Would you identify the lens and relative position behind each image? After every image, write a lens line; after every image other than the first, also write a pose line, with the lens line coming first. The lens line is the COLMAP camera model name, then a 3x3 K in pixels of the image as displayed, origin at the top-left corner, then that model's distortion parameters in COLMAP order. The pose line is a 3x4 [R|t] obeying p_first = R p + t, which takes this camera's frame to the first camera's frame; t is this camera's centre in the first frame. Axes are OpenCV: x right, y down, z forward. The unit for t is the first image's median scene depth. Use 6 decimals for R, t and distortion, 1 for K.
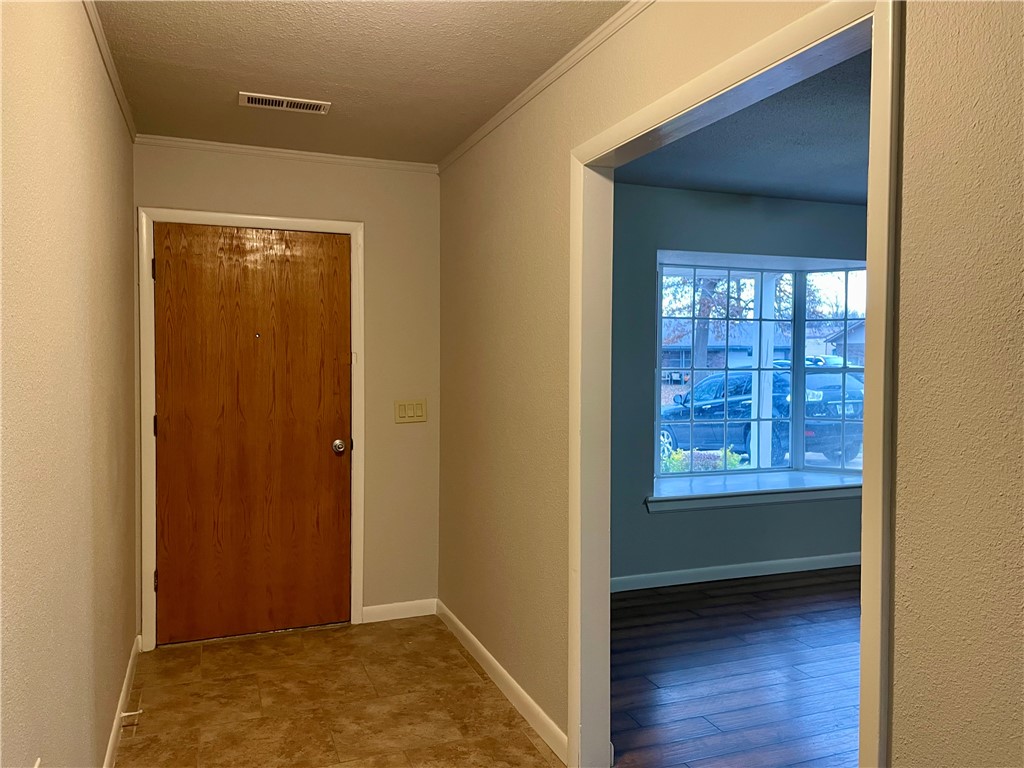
lens RADIAL K [[757.8, 0, 512.0], [0, 757.8, 384.0], [0, 0, 1]] dist [0.096129, -0.118313]
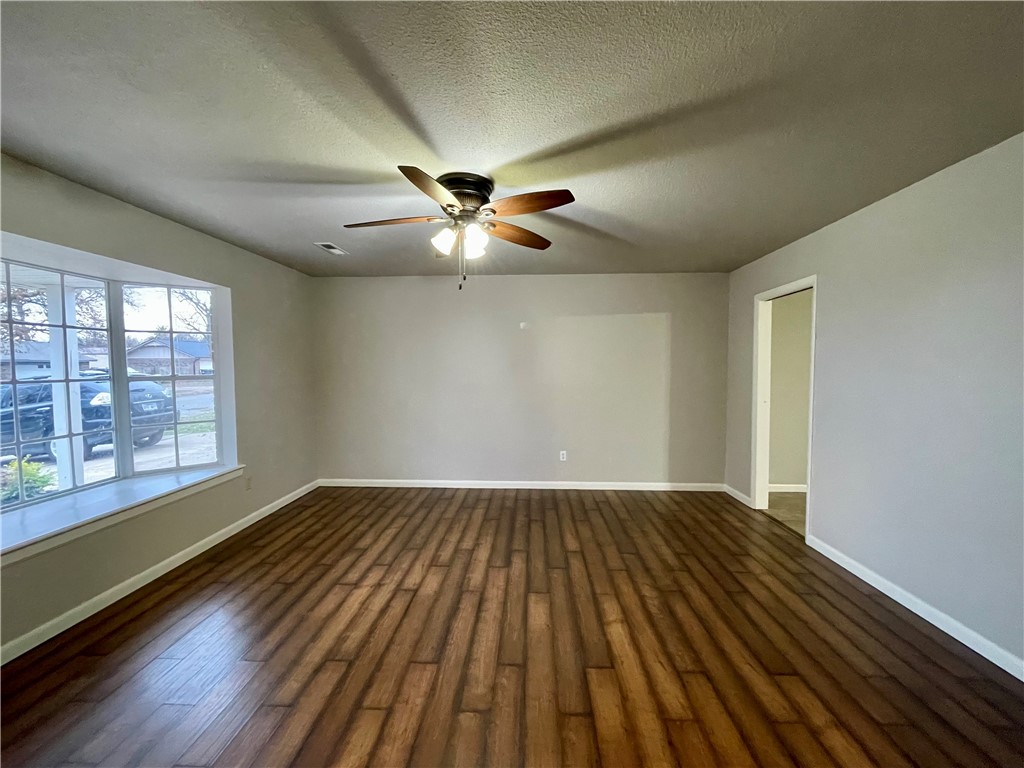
lens RADIAL K [[412.1, 0, 514.1], [0, 412.1, 386.2], [0, 0, 1]] dist [-0.002229, -0.000850]
pose [[0.400238, -0.054604, 0.914783, 0.073185], [0.044270, 0.998210, 0.040215, -0.007477], [-0.915341, 0.024402, 0.401939, 0.260160]]
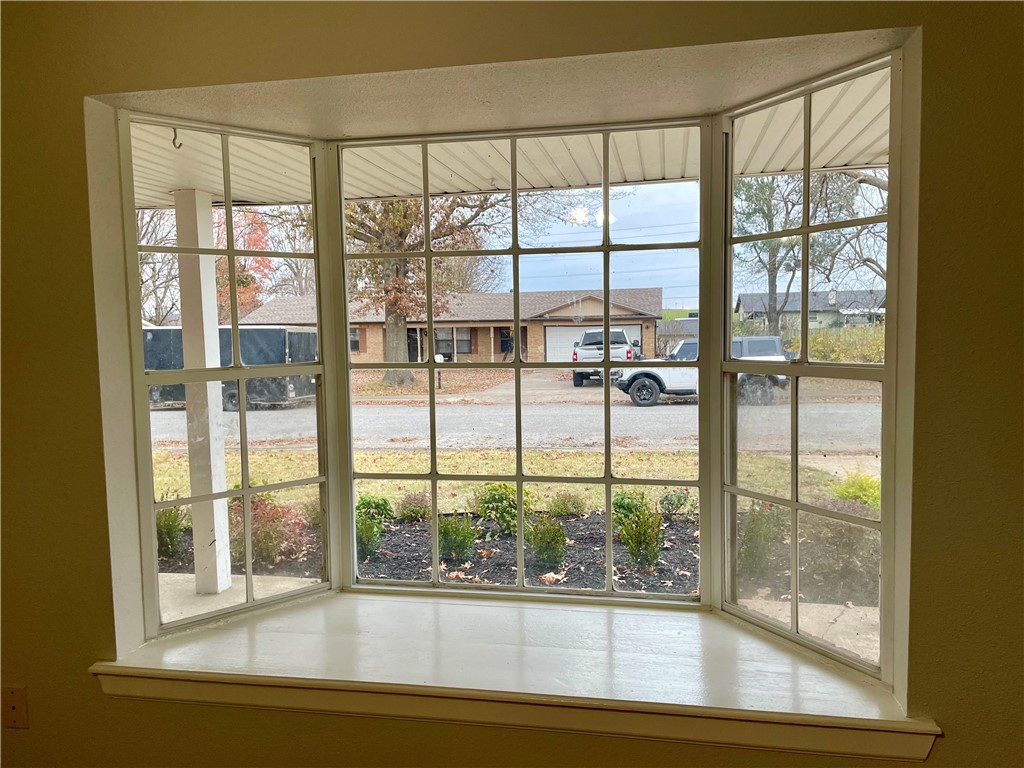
lens RADIAL K [[775.7, 0, 516.8], [0, 775.7, 376.6], [0, 0, 1]] dist [0.104757, -0.129587]
pose [[0.845721, 0.018942, -0.533289, 0.422622], [0.001776, 0.999264, 0.038311, -0.023640], [0.533622, -0.033347, 0.845065, 0.500229]]
